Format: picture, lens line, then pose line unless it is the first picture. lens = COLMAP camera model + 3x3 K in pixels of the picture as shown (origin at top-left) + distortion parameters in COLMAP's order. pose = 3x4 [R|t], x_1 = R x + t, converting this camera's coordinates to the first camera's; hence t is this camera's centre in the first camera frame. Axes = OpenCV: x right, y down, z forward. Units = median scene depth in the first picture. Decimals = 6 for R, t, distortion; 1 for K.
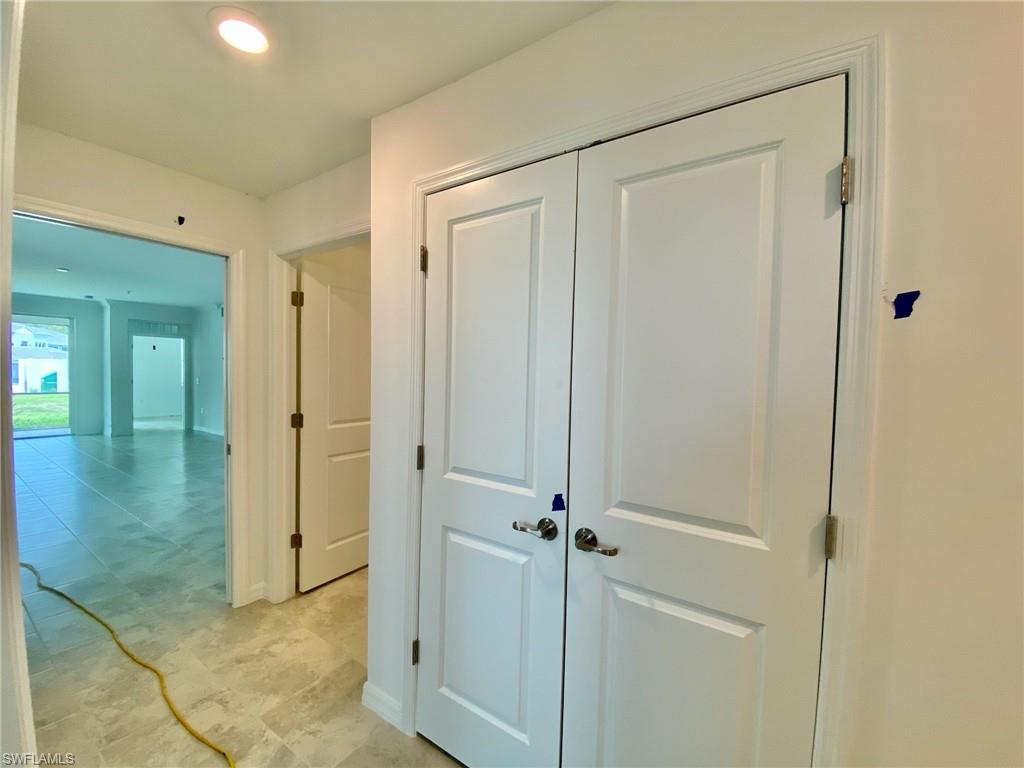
lens RADIAL K [[416.6, 0, 512.0], [0, 416.6, 384.0], [0, 0, 1]] dist [0.024188, -0.022070]
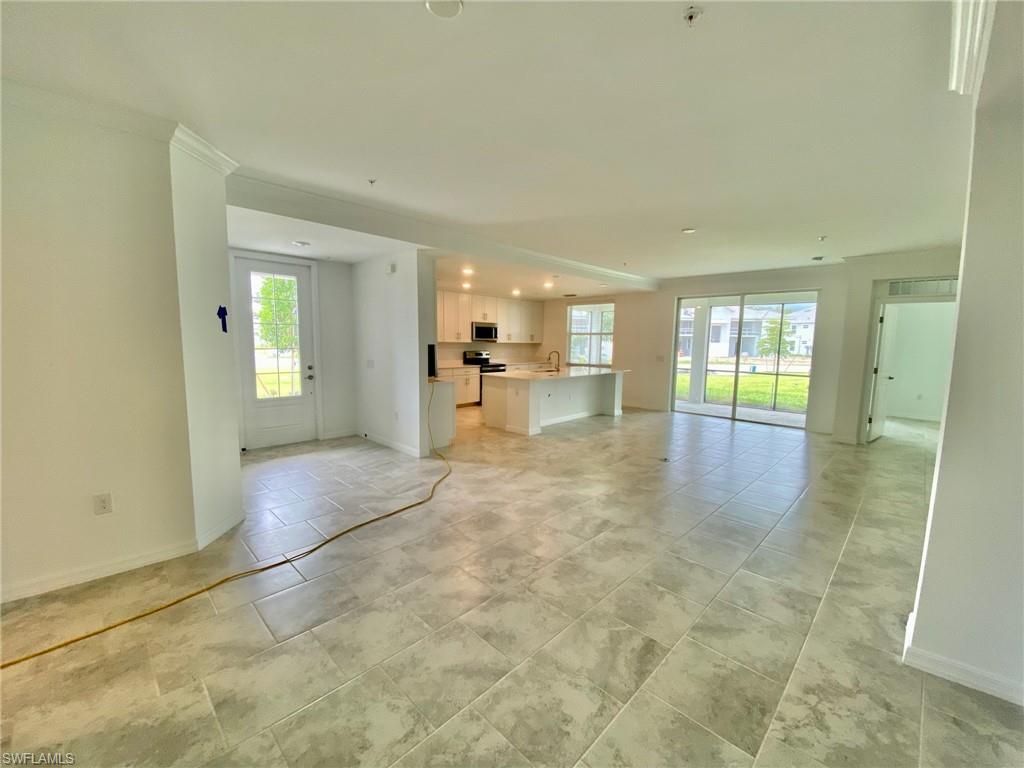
lens RADIAL K [[418.0, 0, 512.0], [0, 418.0, 384.0], [0, 0, 1]] dist [0.026842, -0.020959]
pose [[-0.193169, 0.078755, -0.978000, -0.417510], [-0.054831, 0.994349, 0.090901, -0.061638], [0.979632, 0.071184, -0.187759, 1.881933]]
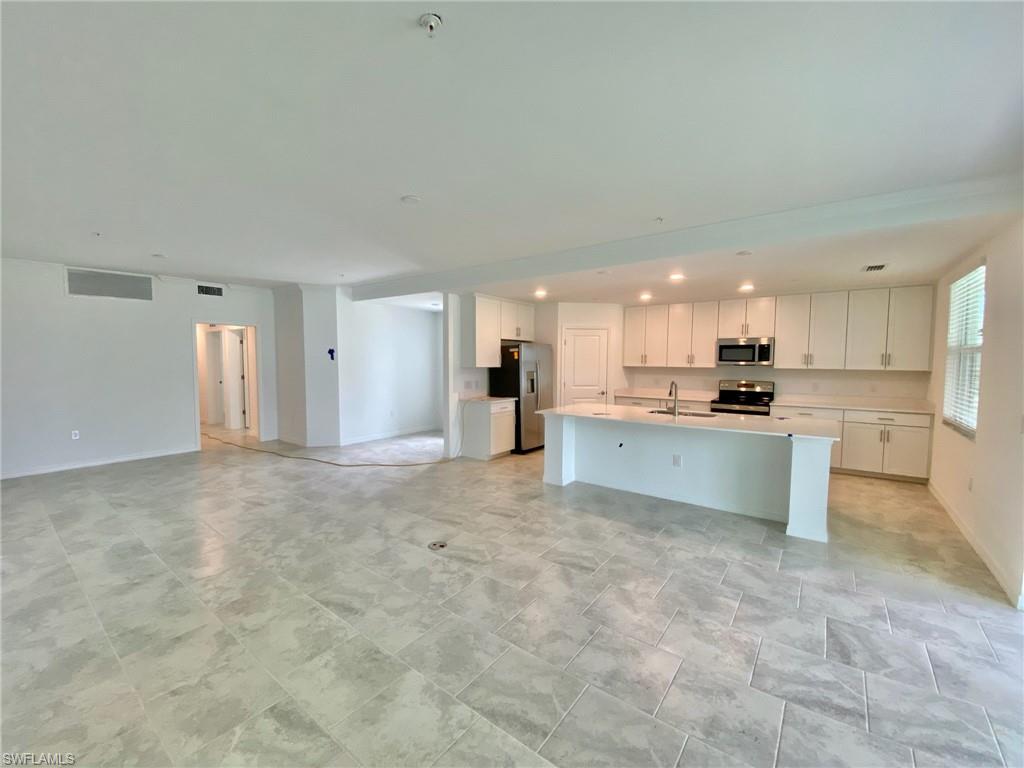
lens RADIAL K [[418.0, 0, 512.0], [0, 418.0, 384.0], [0, 0, 1]] dist [0.026842, -0.020959]
pose [[-0.996584, -0.030050, 0.076927, -1.678740], [-0.022182, 0.994622, 0.101167, -0.135469], [-0.079554, 0.099115, -0.991891, 2.725010]]
